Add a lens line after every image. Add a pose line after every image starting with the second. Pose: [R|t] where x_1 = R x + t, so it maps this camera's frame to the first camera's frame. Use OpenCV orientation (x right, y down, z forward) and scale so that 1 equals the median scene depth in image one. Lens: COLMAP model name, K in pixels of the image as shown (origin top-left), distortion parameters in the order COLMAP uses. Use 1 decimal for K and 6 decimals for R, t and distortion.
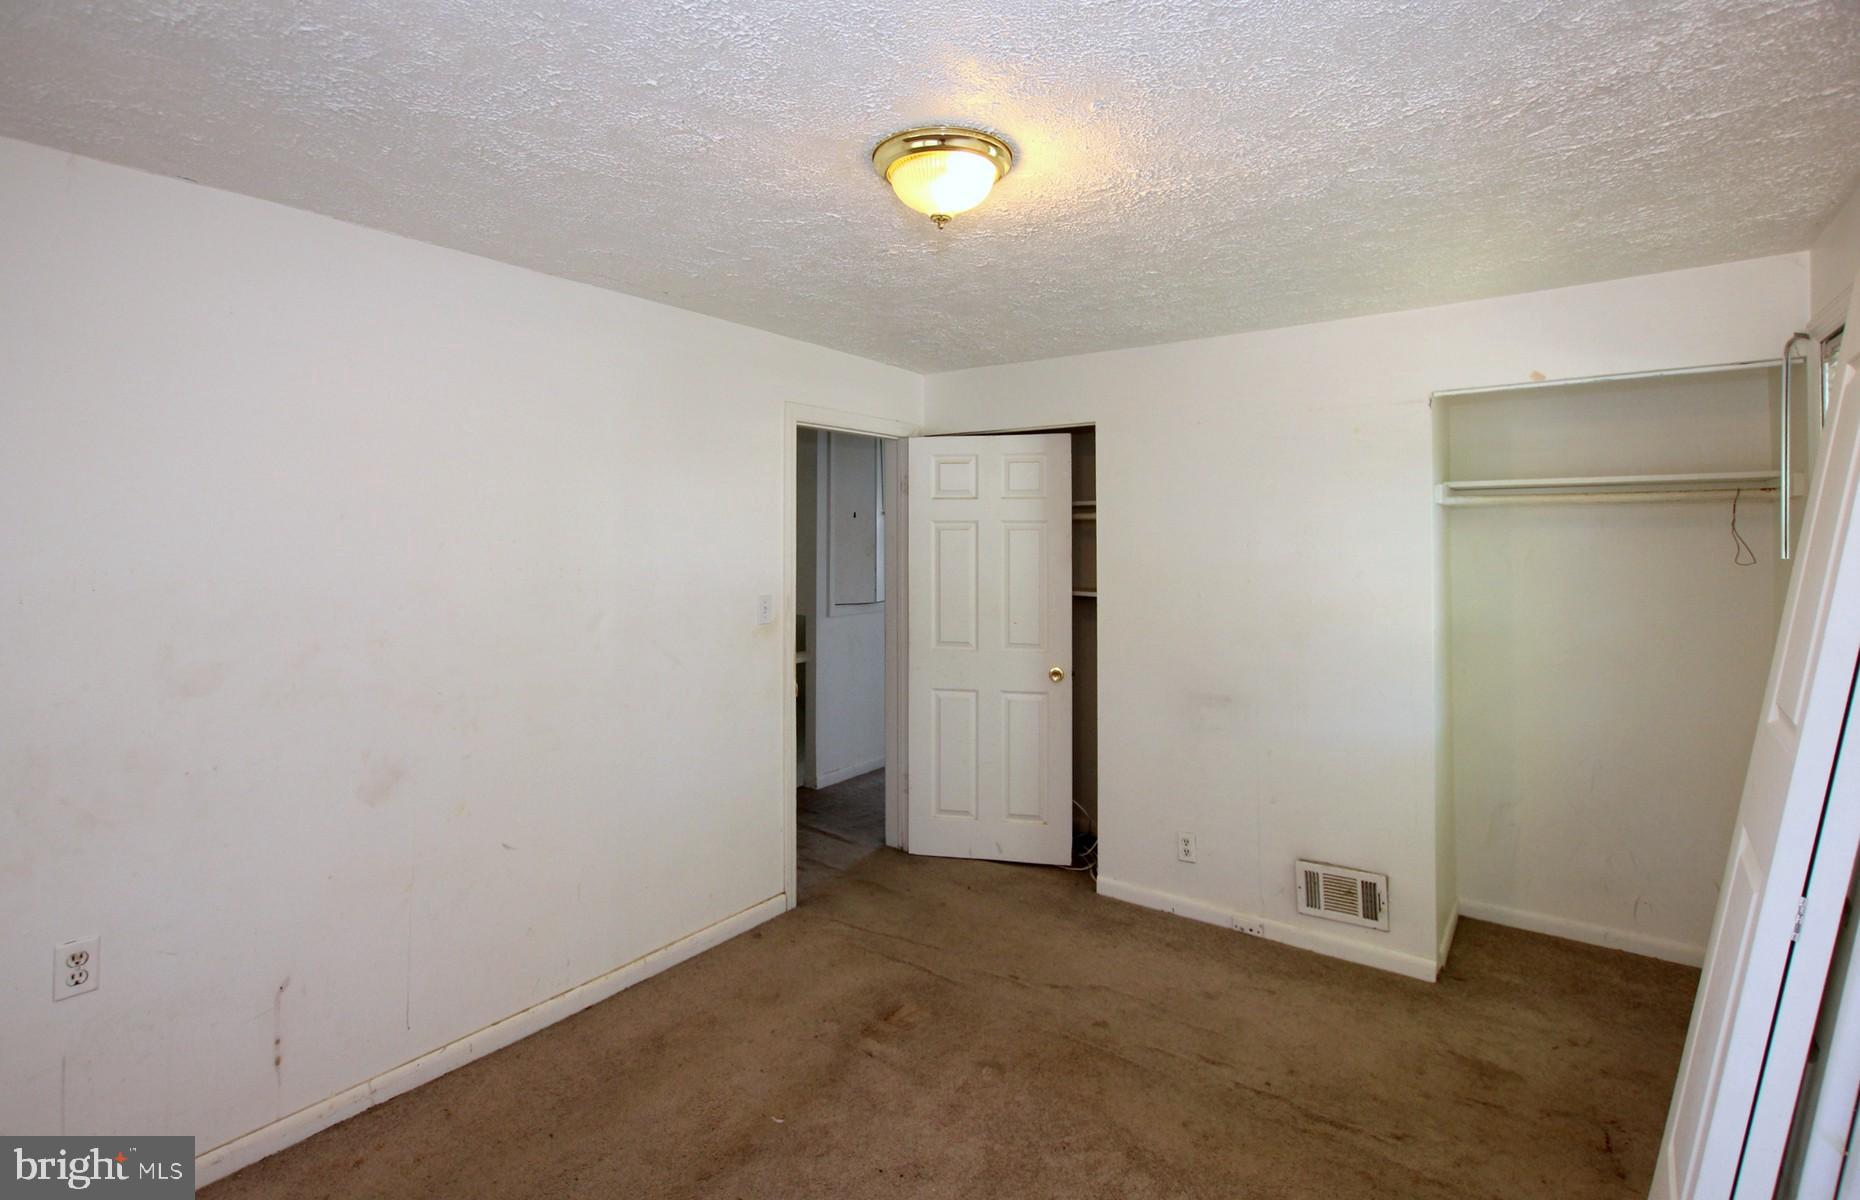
lens RADIAL K [[896.7, 0, 929.1], [0, 896.7, 541.0], [0, 0, 1]] dist [-0.000752, -0.000347]
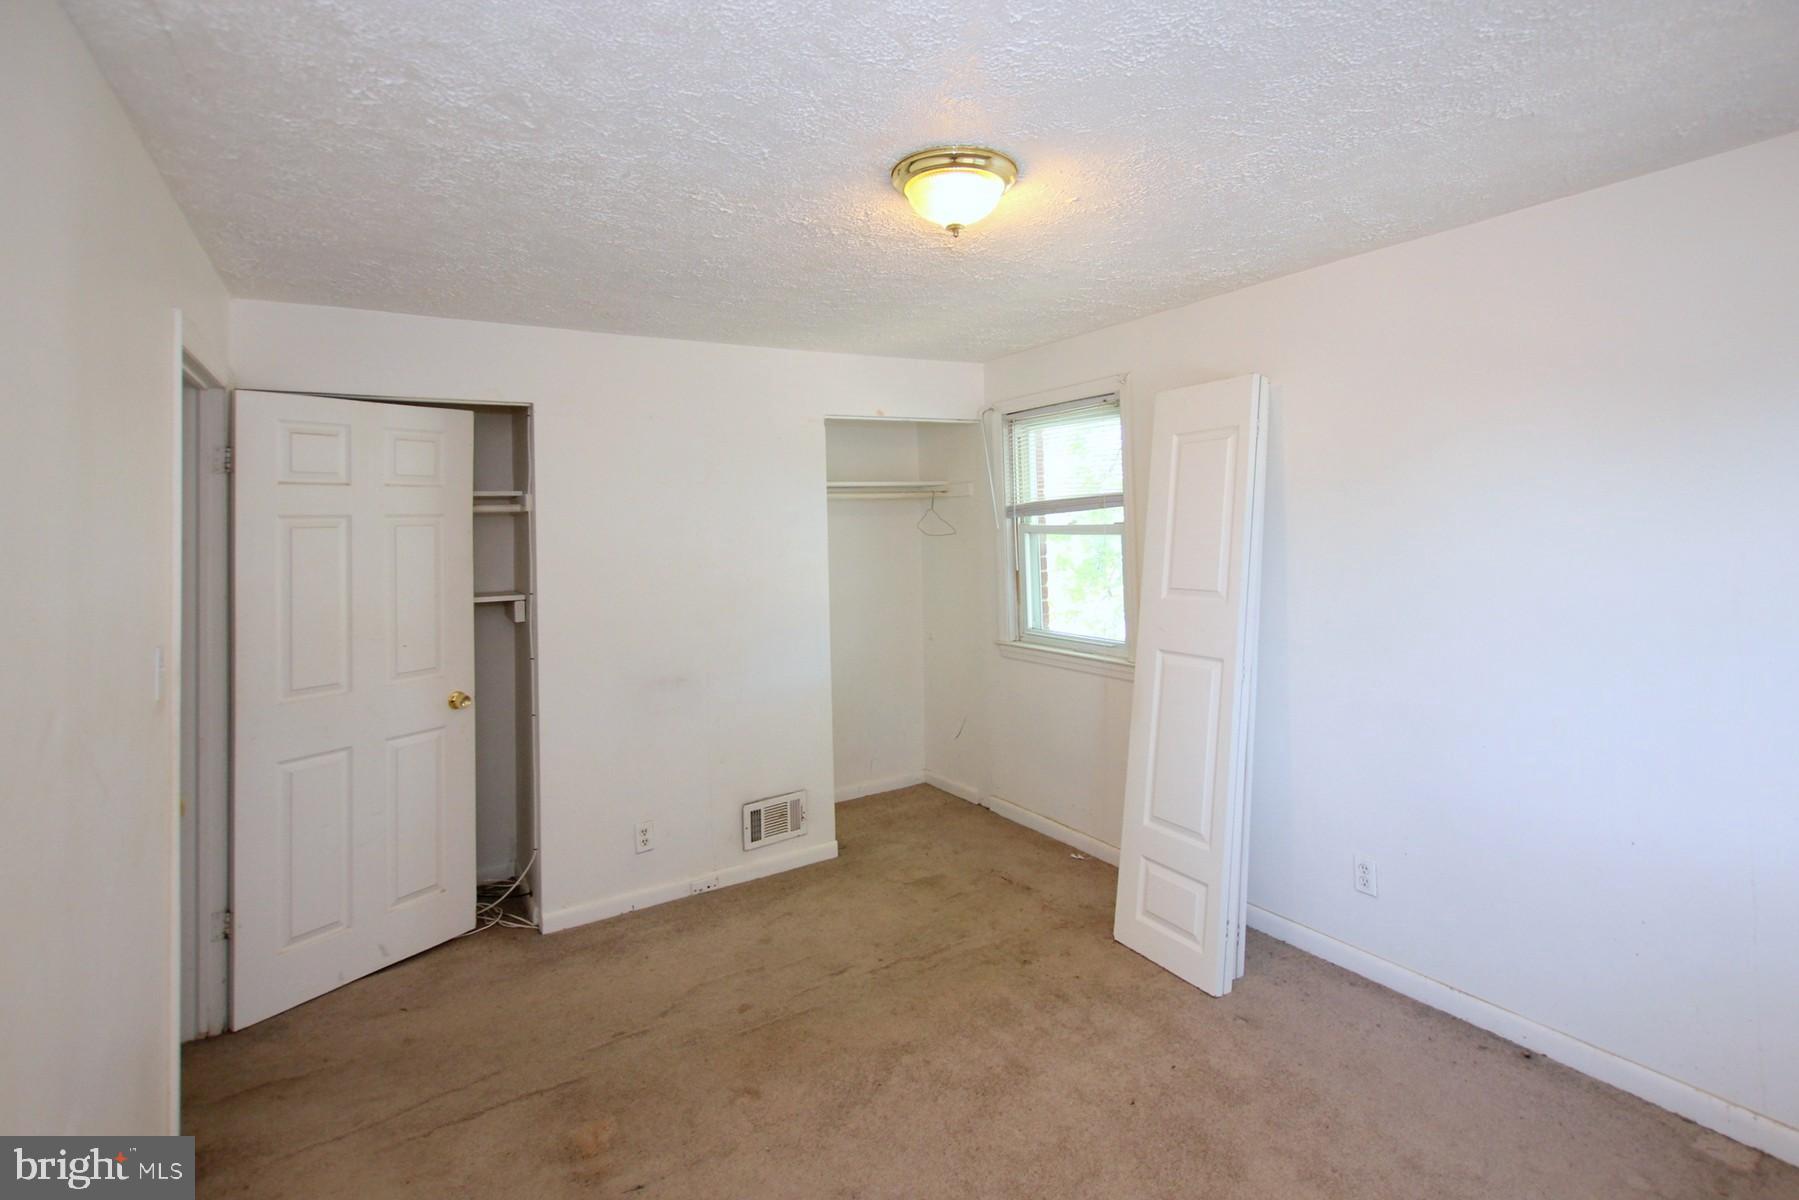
lens RADIAL K [[862.5, 0, 905.7], [0, 862.5, 511.5], [0, 0, 1]] dist [0.001890, 0.000699]
pose [[0.347803, 0.006172, 0.937547, -0.554198], [0.041572, 0.998893, -0.021998, 0.011636], [-0.936645, 0.046626, 0.347162, 0.398950]]
